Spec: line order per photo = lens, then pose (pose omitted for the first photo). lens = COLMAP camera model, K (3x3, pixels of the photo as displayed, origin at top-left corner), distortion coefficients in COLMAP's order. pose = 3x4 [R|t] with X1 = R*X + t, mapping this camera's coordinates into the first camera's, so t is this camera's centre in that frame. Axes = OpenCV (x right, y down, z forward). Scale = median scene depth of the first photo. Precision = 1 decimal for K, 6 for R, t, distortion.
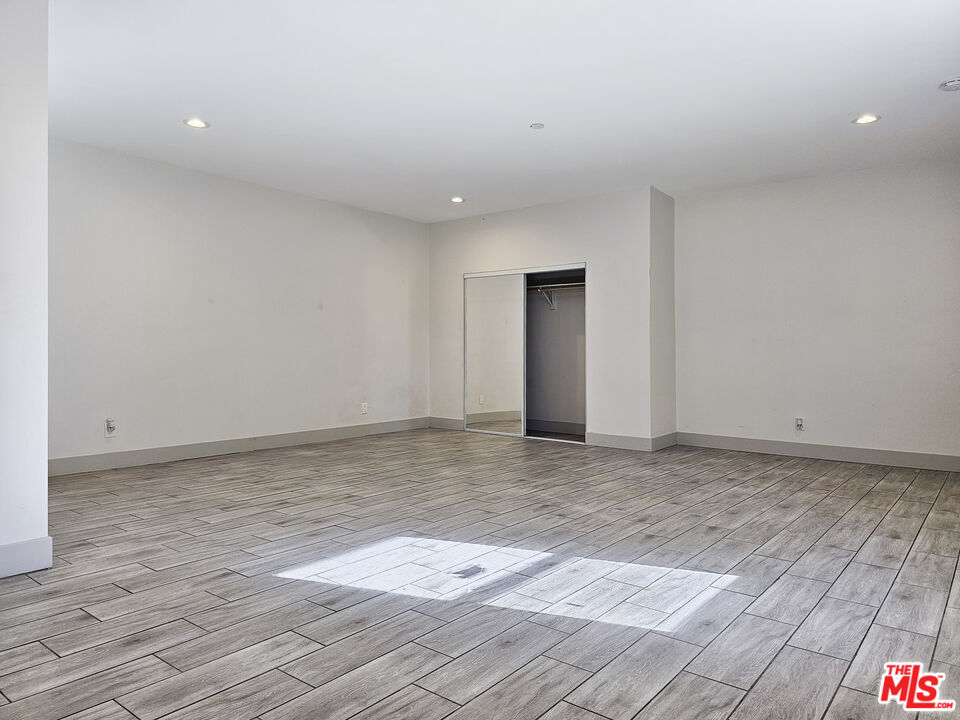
lens RADIAL K [[660.6, 0, 480.0], [0, 660.6, 360.0], [0, 0, 1]] dist [-0.026423, 0.004487]
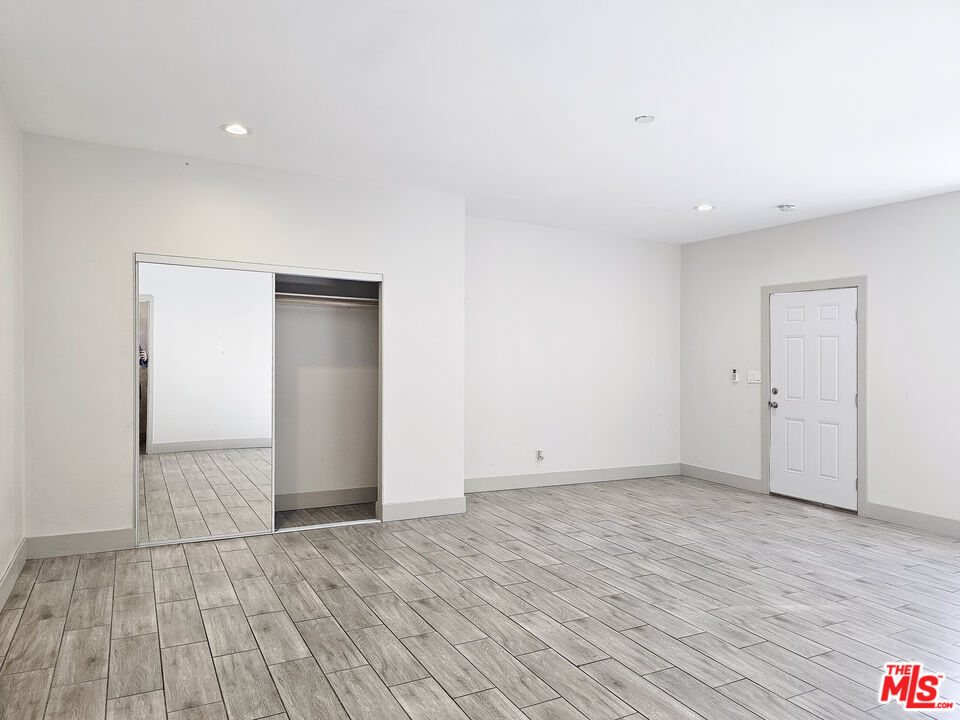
lens RADIAL K [[659.5, 0, 467.9], [0, 659.5, 359.8], [0, 0, 1]] dist [0.048297, -0.000290]
pose [[0.400526, -0.002514, 0.916282, -1.340456], [-0.008606, 0.999942, 0.006505, -0.157594], [-0.916245, -0.010491, 0.400481, 1.682235]]
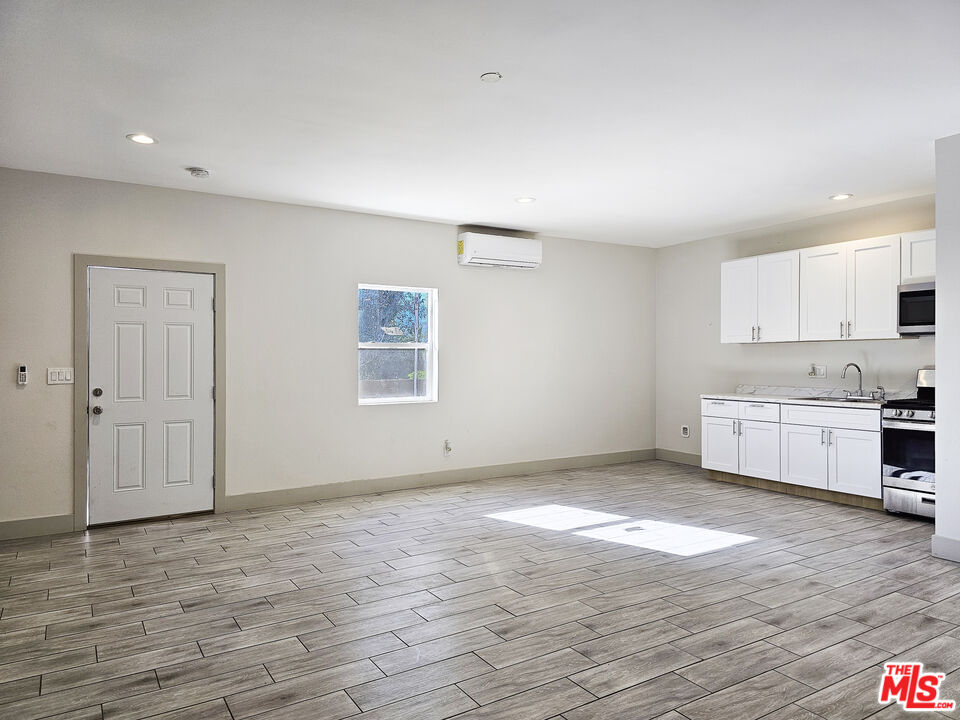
lens RADIAL K [[649.1, 0, 489.6], [0, 649.1, 361.9], [0, 0, 1]] dist [0.036843, -0.004815]
pose [[-0.949330, -0.003531, 0.314260, -0.226095], [0.001493, 0.999875, 0.015745, -0.150386], [-0.314277, 0.015417, -0.949206, 3.123343]]
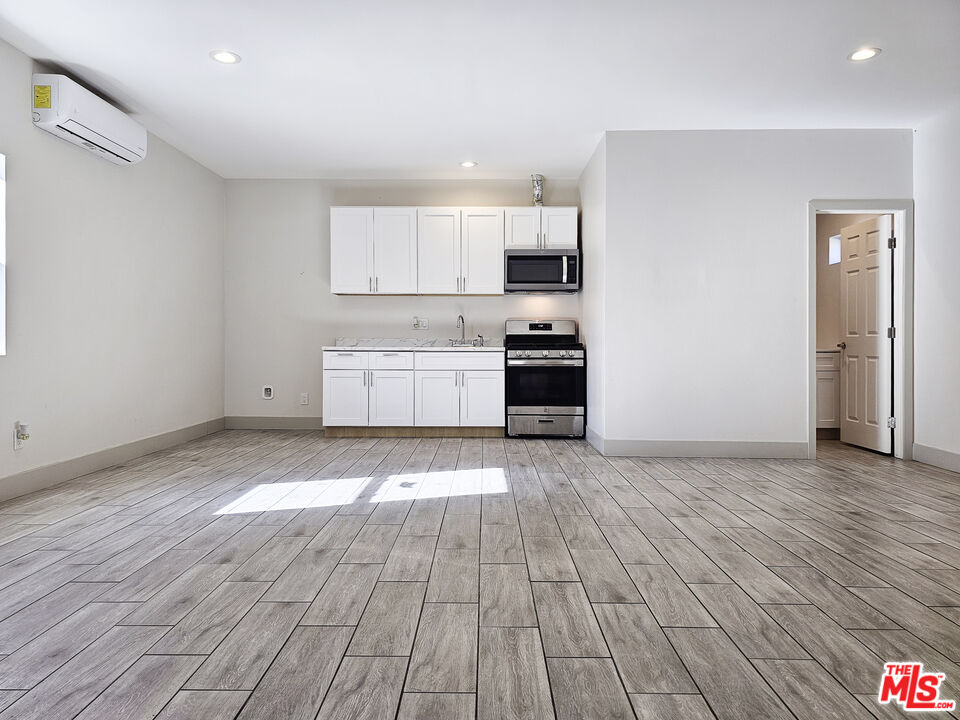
lens RADIAL K [[639.8, 0, 475.7], [0, 639.8, 348.9], [0, 0, 1]] dist [0.029635, -0.003530]
pose [[-0.784209, -0.003445, -0.620487, 0.868075], [-0.012799, 0.999862, 0.010626, 0.006769], [0.620365, 0.016275, -0.784145, 2.558610]]
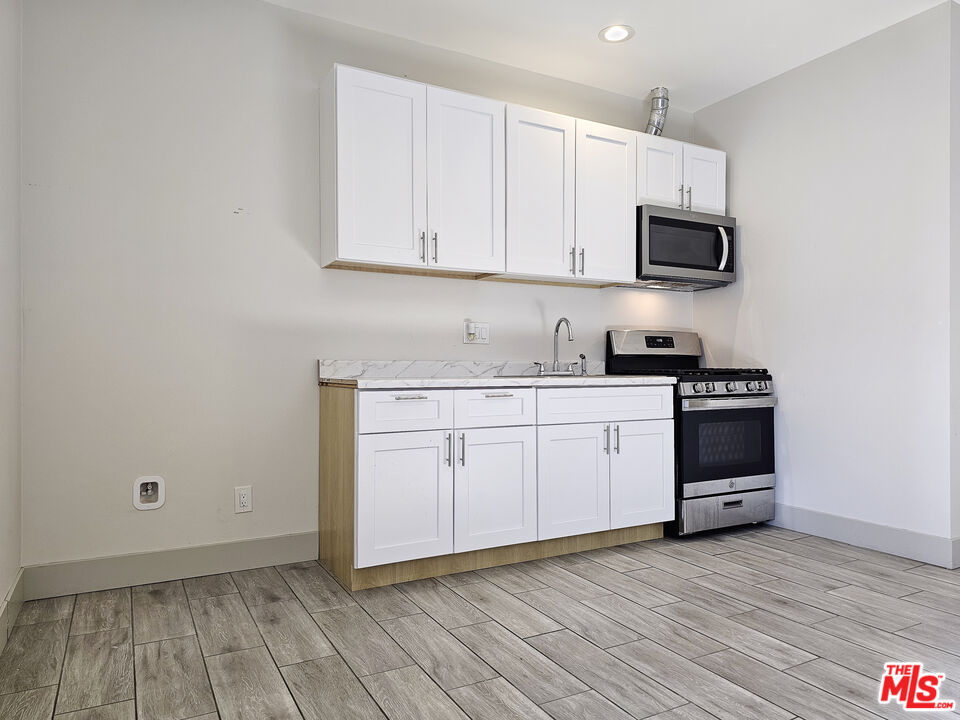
lens RADIAL K [[649.1, 0, 489.6], [0, 649.1, 361.9], [0, 0, 1]] dist [0.036843, -0.004815]
pose [[-0.384010, -0.011390, -0.923259, 0.692641], [-0.011850, 0.999902, -0.007407, 0.007237], [0.923253, 0.008096, -0.384108, 0.848358]]
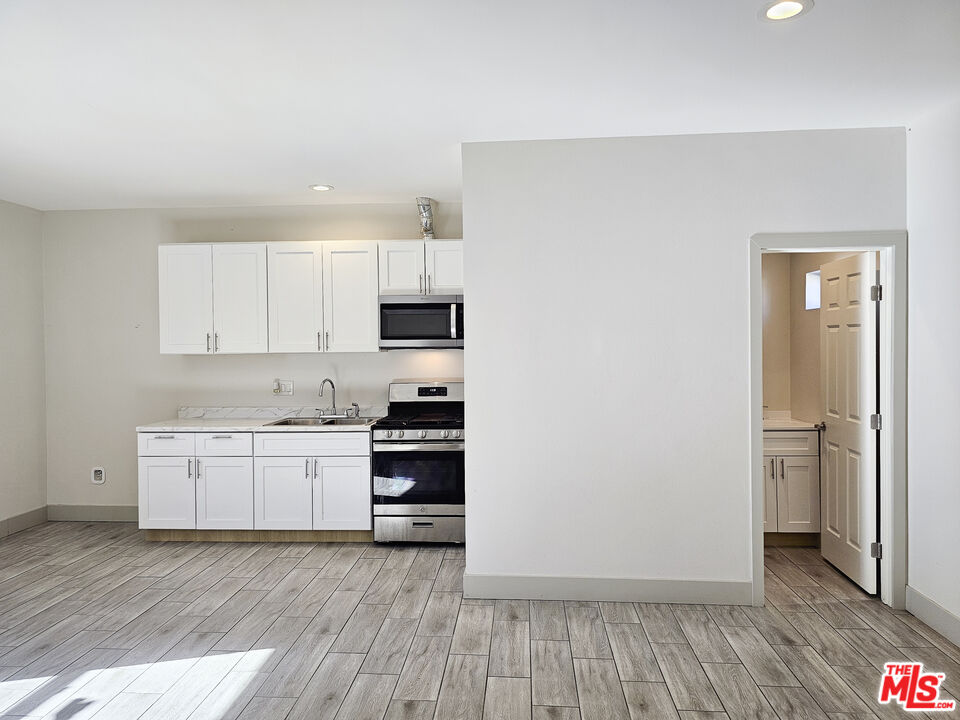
lens RADIAL K [[636.4, 0, 480.5], [0, 636.4, 351.4], [0, 0, 1]] dist [0.042291, -0.051740]
pose [[-0.817499, 0.007899, -0.575876, 0.055232], [-0.001336, 0.999877, 0.015611, -0.227380], [0.575929, 0.013532, -0.817388, 2.412007]]
